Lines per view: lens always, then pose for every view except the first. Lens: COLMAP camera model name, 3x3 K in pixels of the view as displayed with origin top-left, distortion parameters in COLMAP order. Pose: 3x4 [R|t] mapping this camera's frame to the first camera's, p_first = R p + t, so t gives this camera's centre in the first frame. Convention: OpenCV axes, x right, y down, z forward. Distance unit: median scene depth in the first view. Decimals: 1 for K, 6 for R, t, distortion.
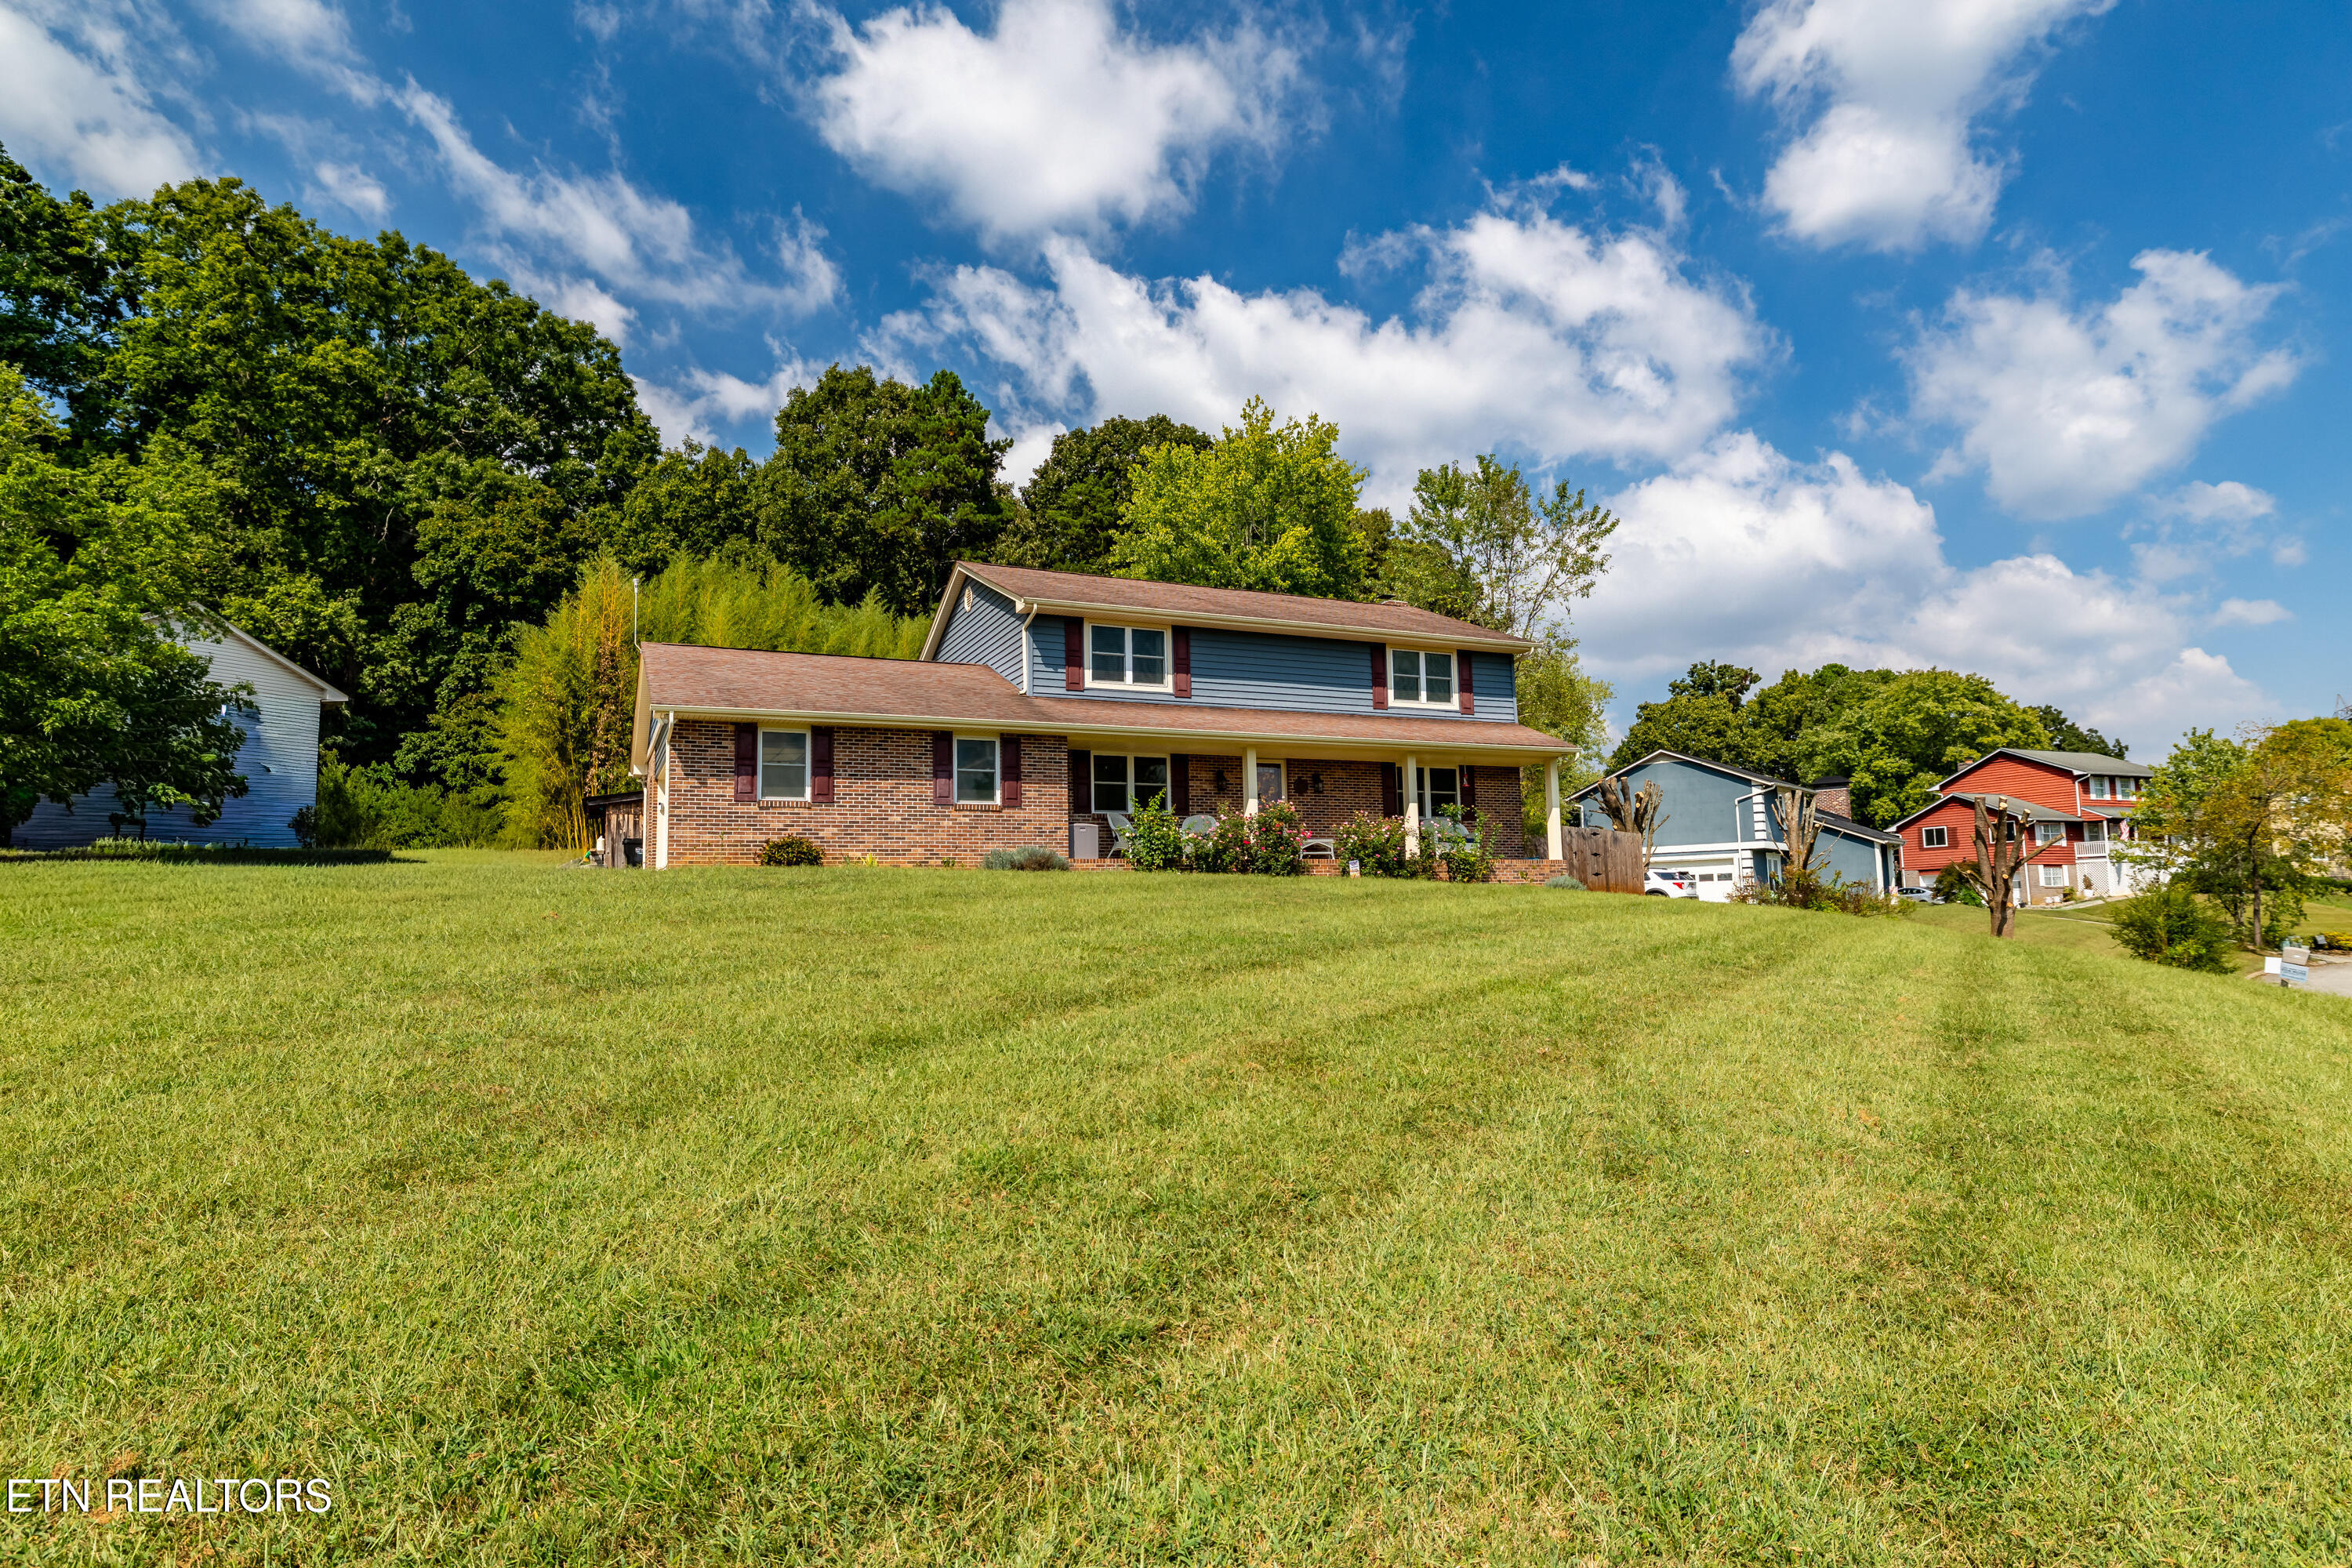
lens RADIAL K [[1277.3, 0, 1176.0], [0, 1277.3, 784.0], [0, 0, 1]] dist [0.000917, 0.000265]
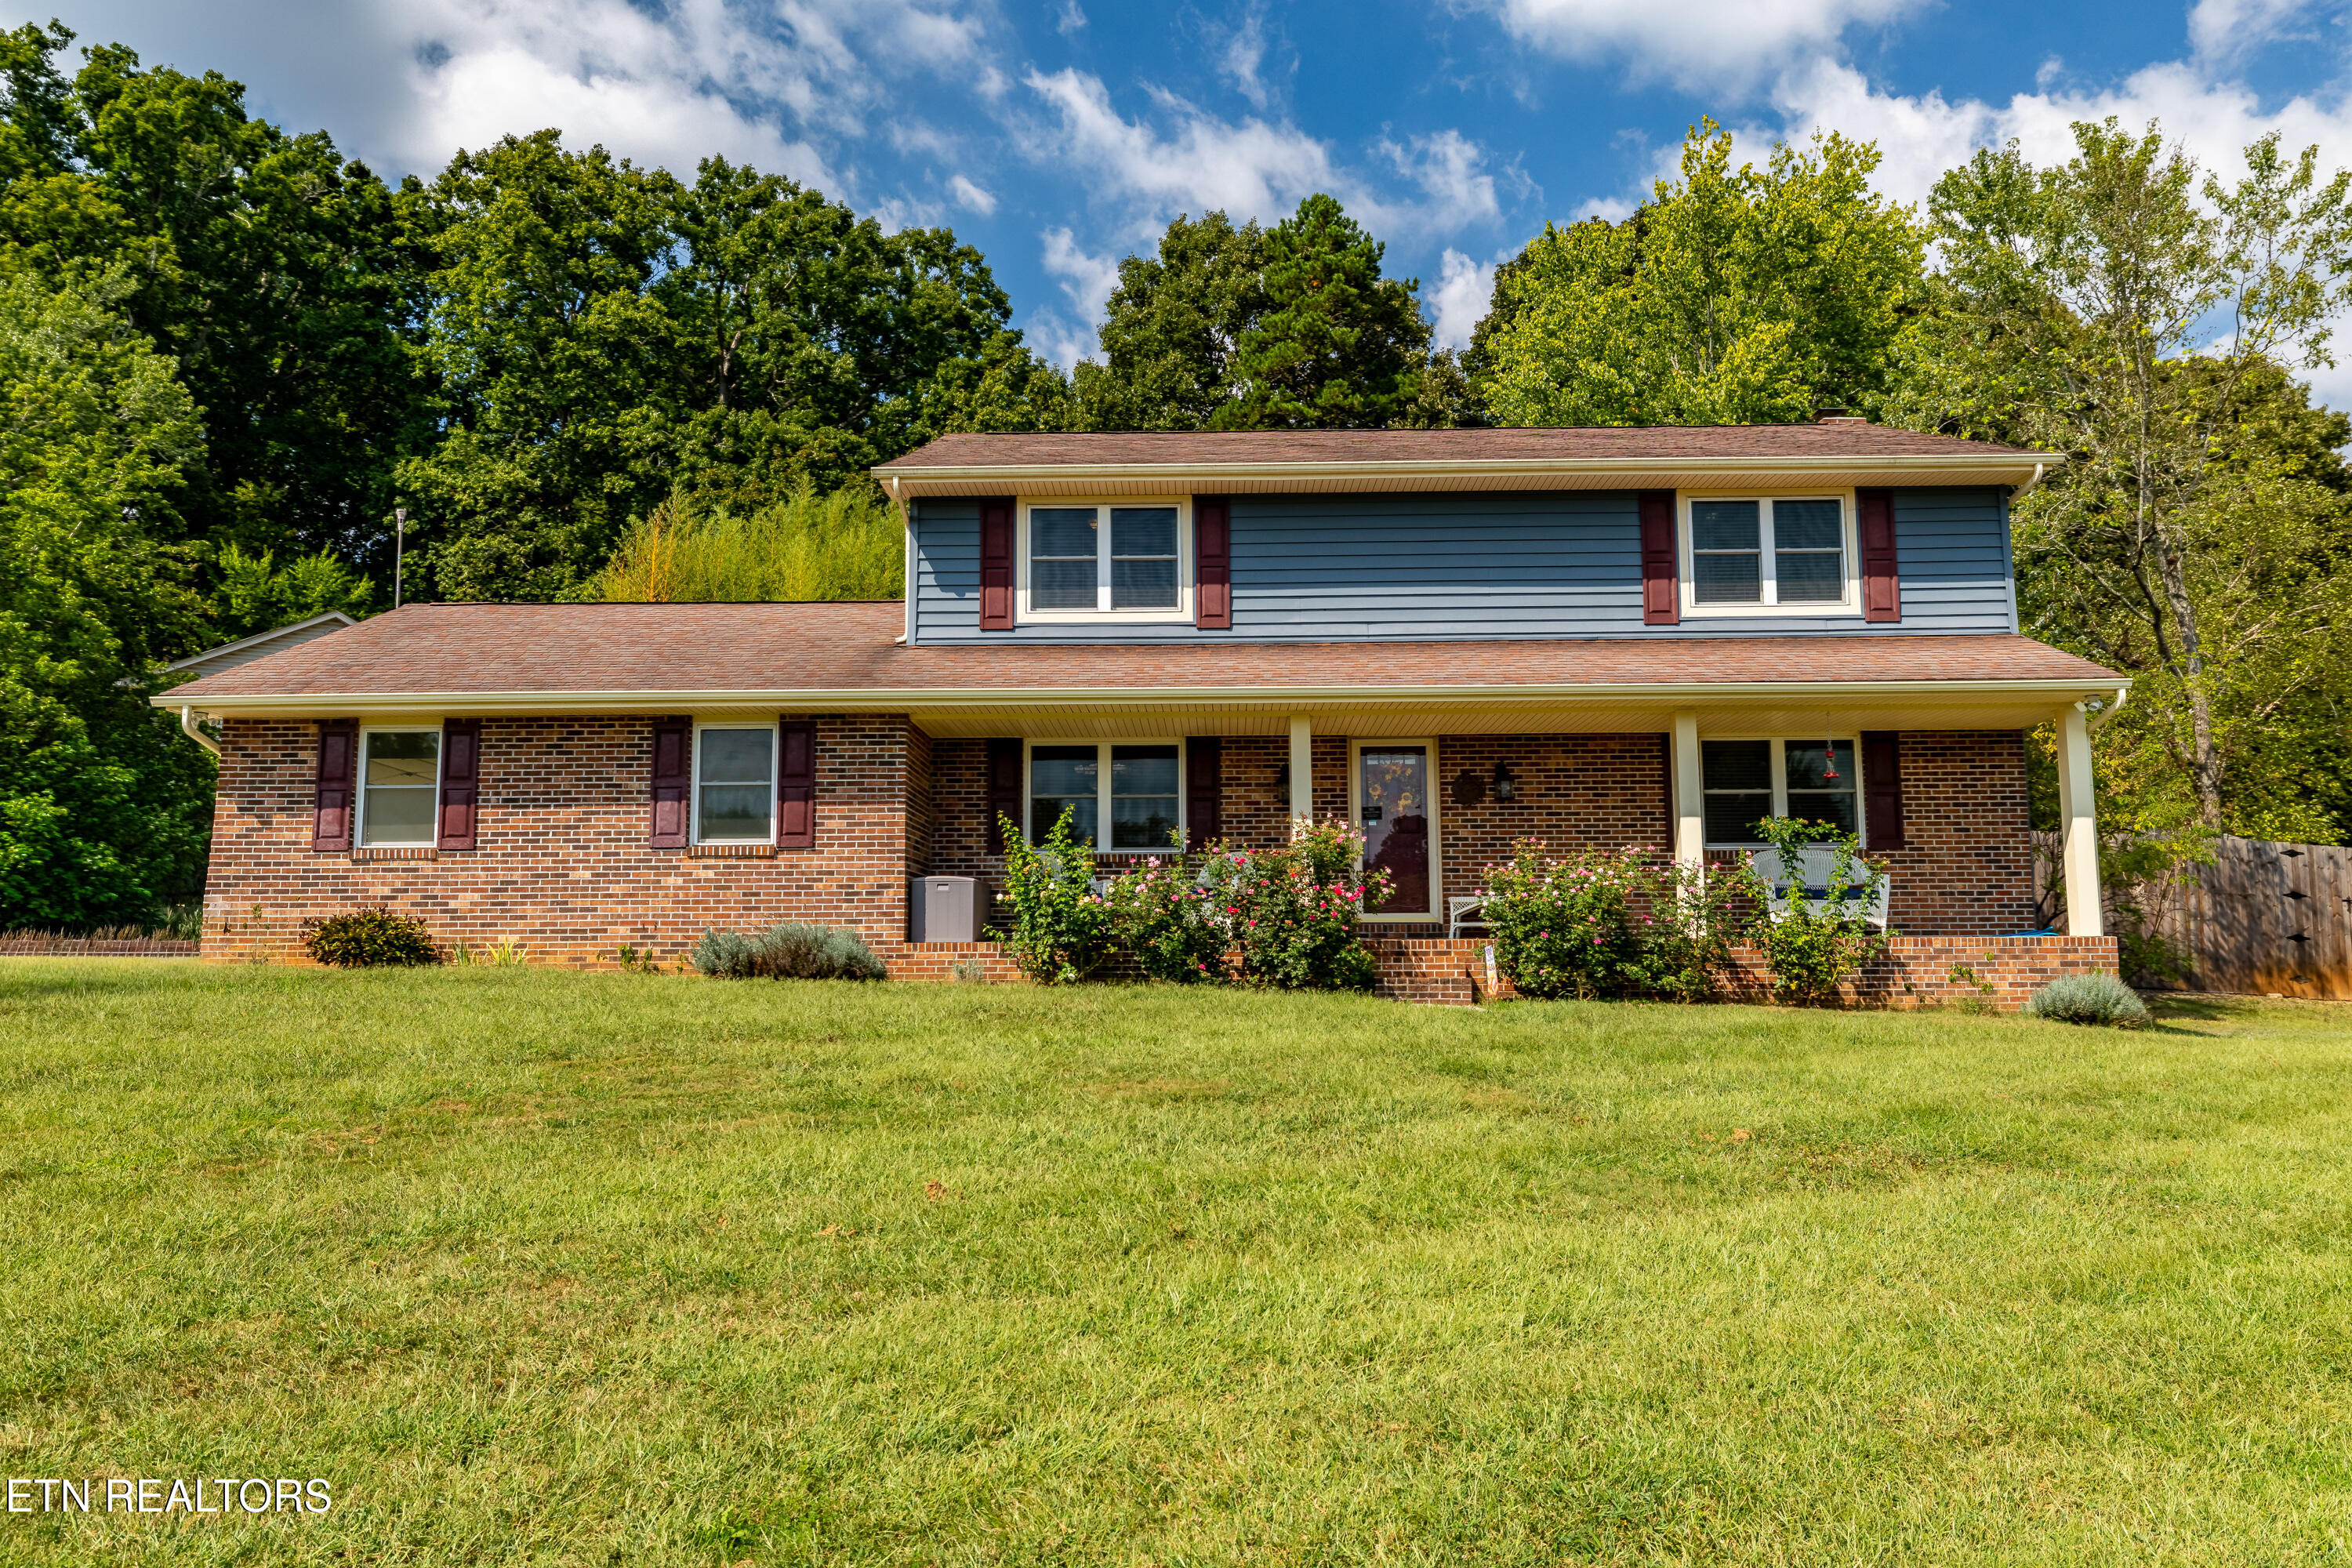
lens RADIAL K [[1649.1, 0, 1176.0], [0, 1649.1, 784.0], [0, 0, 1]] dist [0.003021, -0.007782]
pose [[0.903833, -0.035124, -0.426441, 0.280218], [0.033272, 0.999377, -0.011795, 0.003661], [0.426590, -0.003528, 0.904438, 0.382337]]
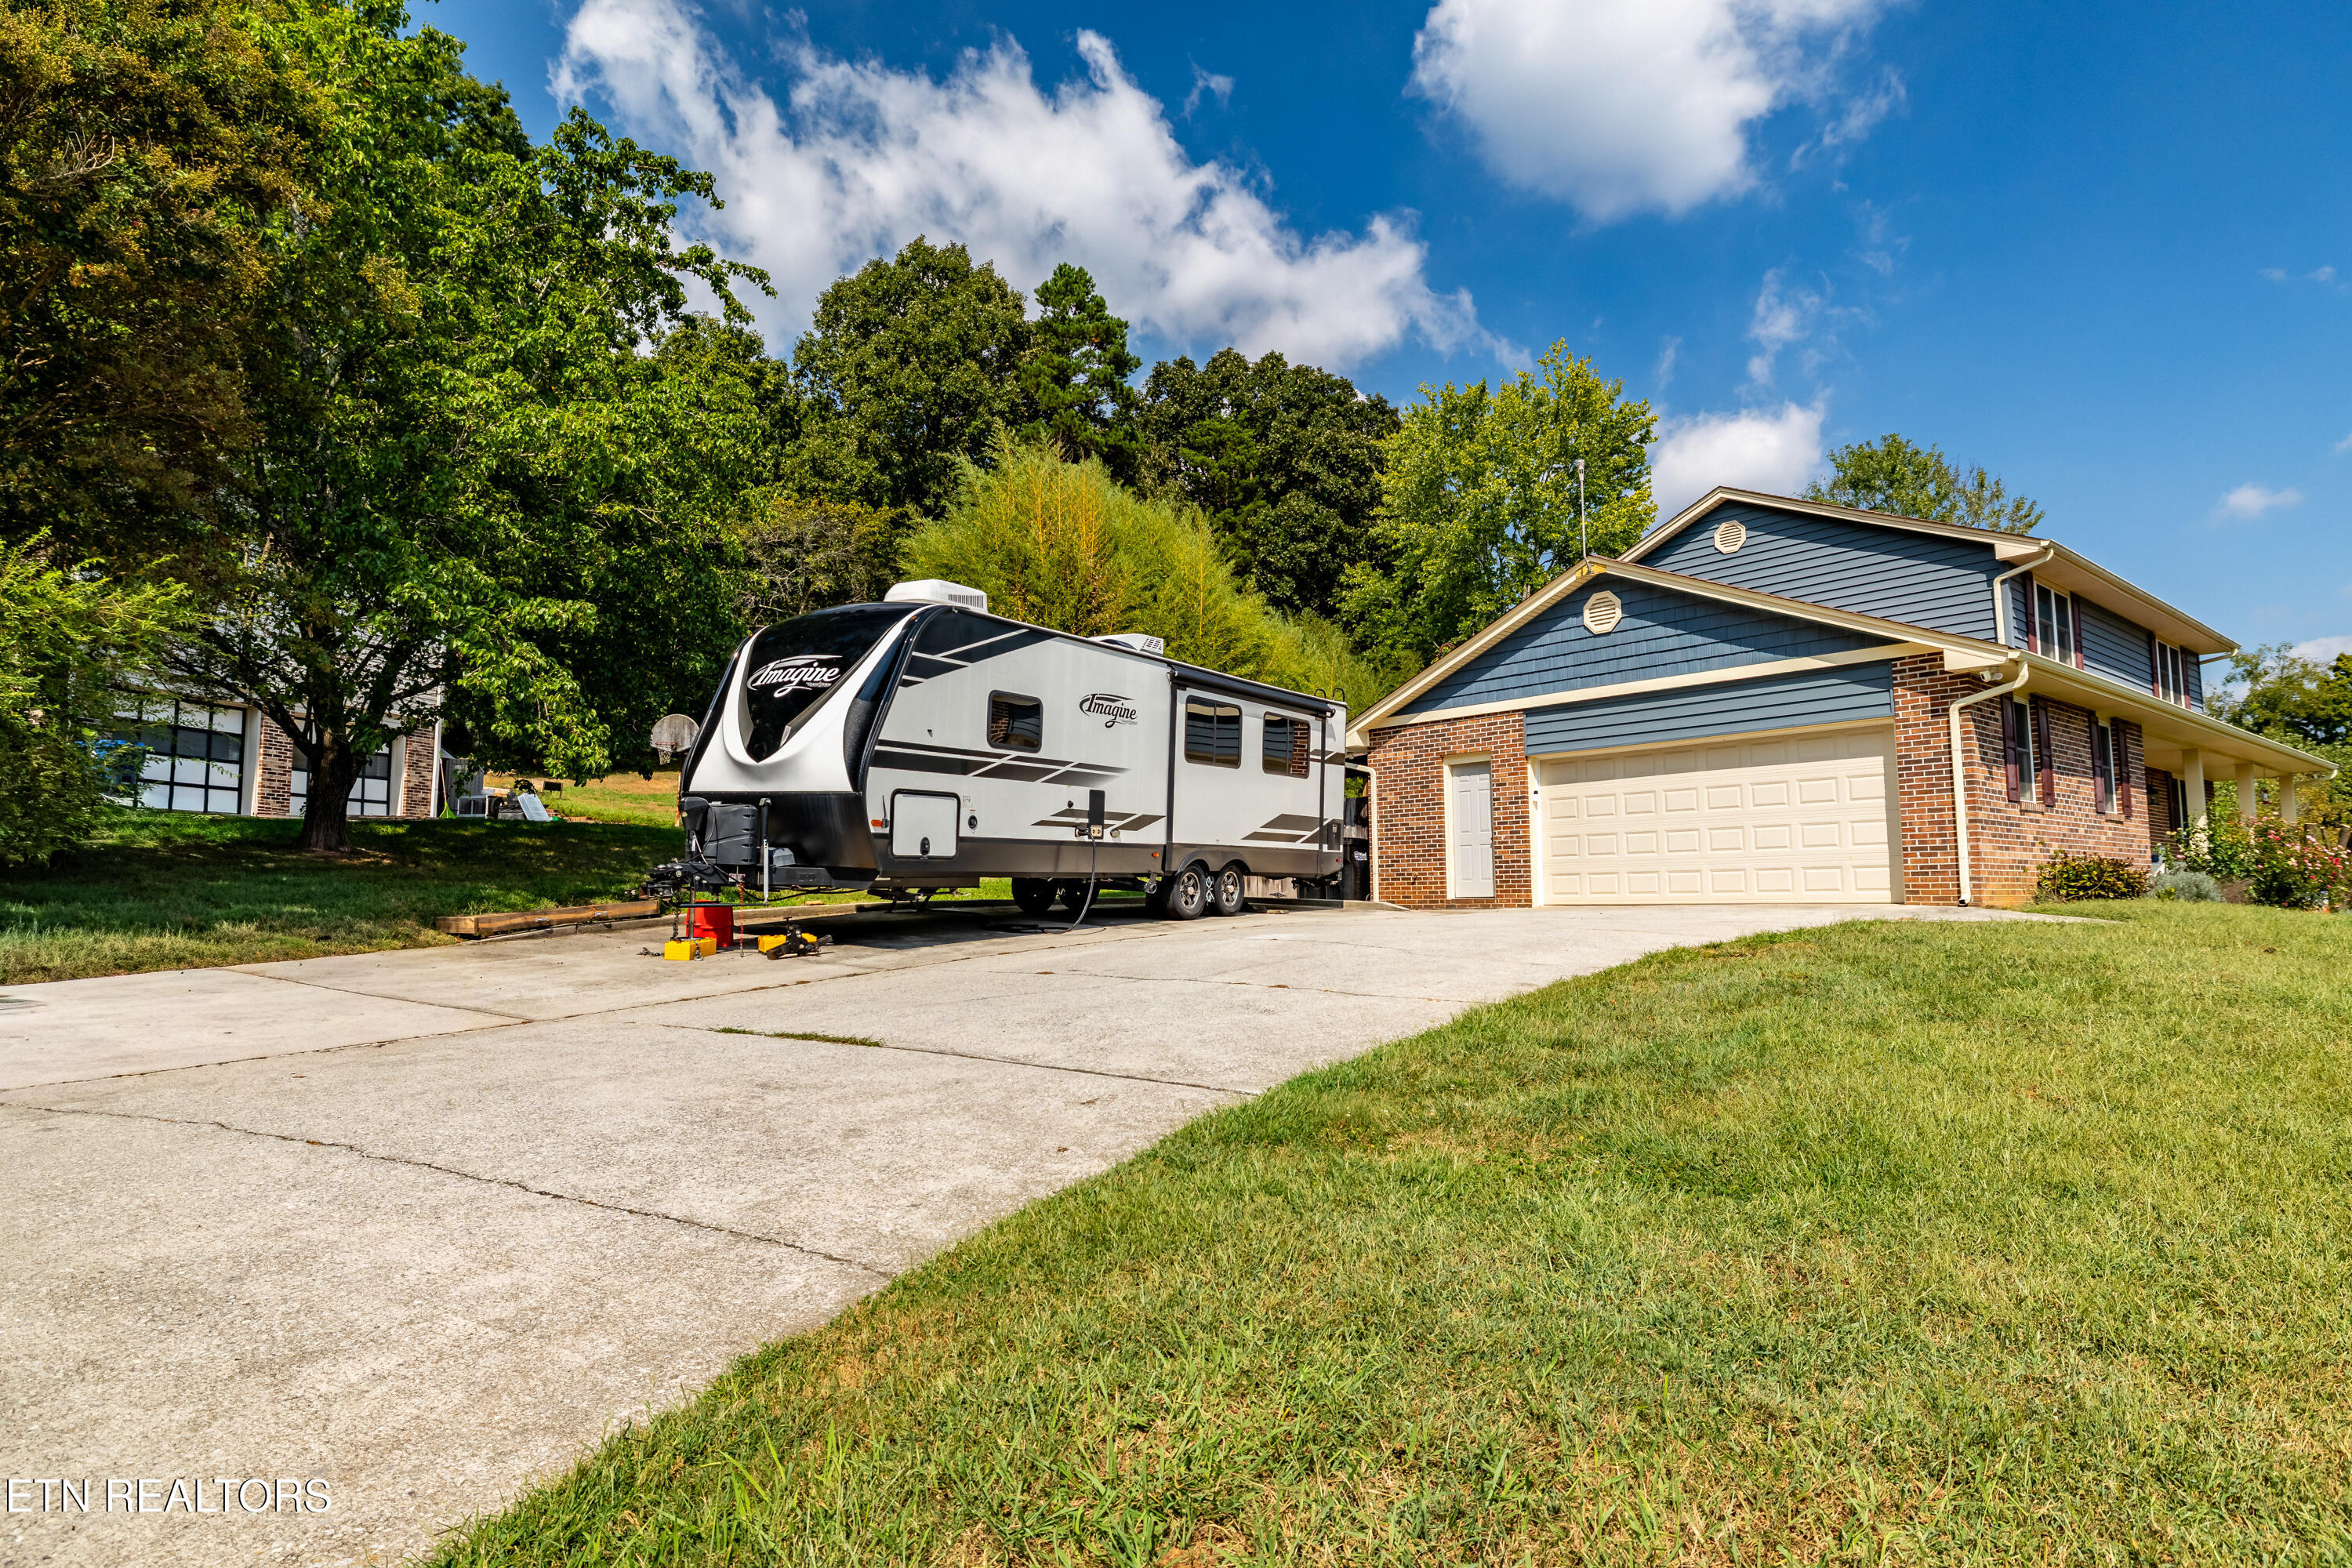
lens RADIAL K [[1306.8, 0, 1176.0], [0, 1306.8, 784.0], [0, 0, 1]] dist [-0.004589, -0.000561]
pose [[0.960479, 0.038422, 0.275688, -0.768362], [-0.041101, 0.999147, 0.003944, 0.015931], [-0.275301, -0.015119, 0.961239, 0.371575]]
